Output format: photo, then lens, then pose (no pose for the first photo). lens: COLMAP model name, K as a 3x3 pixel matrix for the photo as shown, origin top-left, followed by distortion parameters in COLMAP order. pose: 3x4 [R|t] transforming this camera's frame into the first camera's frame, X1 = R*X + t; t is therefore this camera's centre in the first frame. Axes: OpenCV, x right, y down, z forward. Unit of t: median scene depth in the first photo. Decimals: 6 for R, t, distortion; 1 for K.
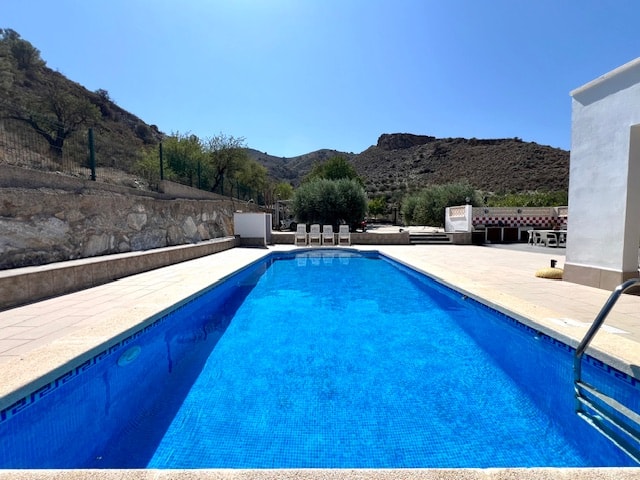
lens RADIAL K [[263.6, 0, 320.0], [0, 263.6, 240.0], [0, 0, 1]] dist [-0.002137, -0.000096]
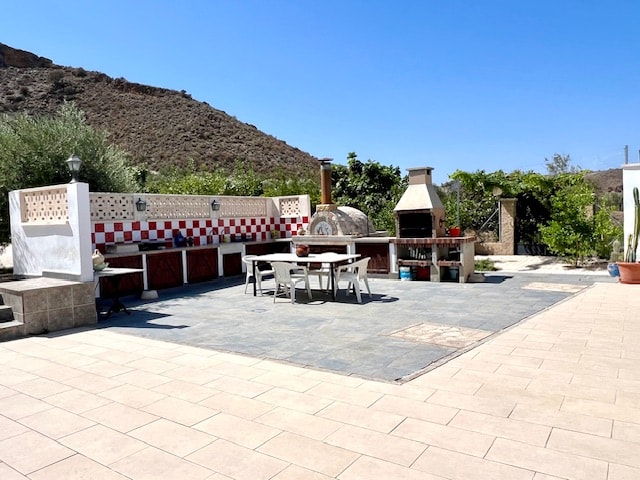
lens RADIAL K [[466.3, 0, 320.0], [0, 466.3, 240.0], [0, 0, 1]] dist [0.007585, 0.010819]
pose [[0.616177, -0.050482, 0.785988, 0.281453], [0.071995, 0.997376, 0.007618, -0.048797], [-0.784310, 0.051893, 0.618195, 0.421010]]
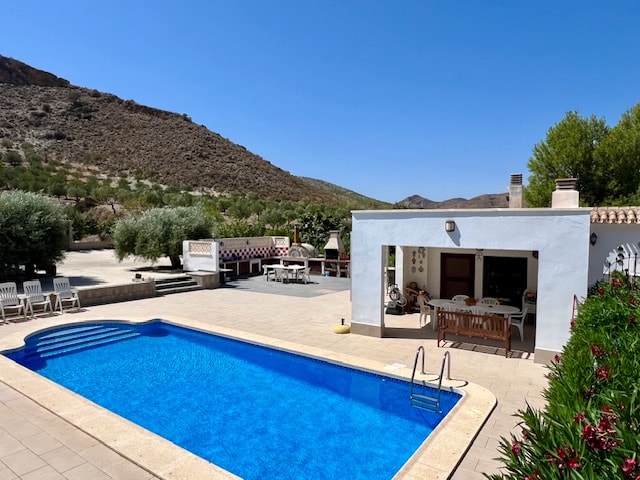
lens RADIAL K [[414.2, 0, 320.0], [0, 414.2, 240.0], [0, 0, 1]] dist [-0.049730, 0.038085]
pose [[0.571968, -0.024688, 0.819904, -0.306917], [0.039023, 0.999234, 0.002865, -0.110290], [-0.819347, 0.030356, 0.572493, -0.059648]]
